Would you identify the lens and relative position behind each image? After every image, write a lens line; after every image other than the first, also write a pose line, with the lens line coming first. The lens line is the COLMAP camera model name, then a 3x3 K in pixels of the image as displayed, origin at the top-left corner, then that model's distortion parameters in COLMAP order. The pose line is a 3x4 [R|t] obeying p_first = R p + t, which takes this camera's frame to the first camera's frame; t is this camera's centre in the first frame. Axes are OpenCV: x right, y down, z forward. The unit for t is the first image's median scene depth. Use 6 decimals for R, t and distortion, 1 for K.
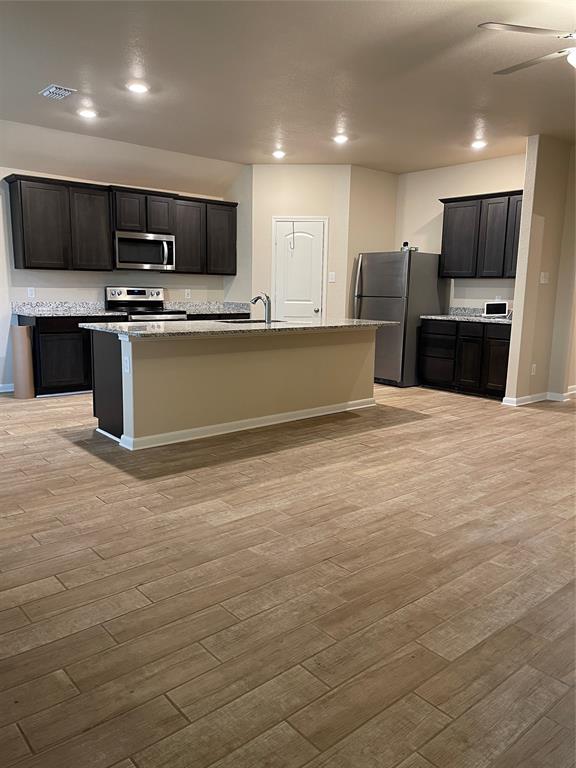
lens RADIAL K [[580.9, 0, 287.0], [0, 580.9, 387.0], [0, 0, 1]] dist [0.050890, -0.048392]
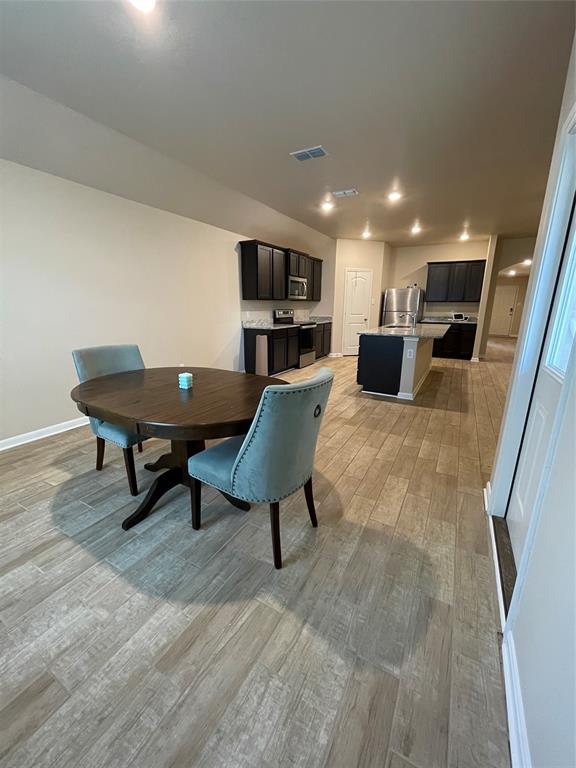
lens RADIAL K [[310.8, 0, 287.2], [0, 310.8, 384.8], [0, 0, 1]] dist [-0.000577, -0.000246]
pose [[0.938299, -0.099929, 0.331074, -0.787284], [0.072029, 0.992817, 0.095526, -0.051007], [-0.338241, -0.065785, 0.938757, 0.170799]]
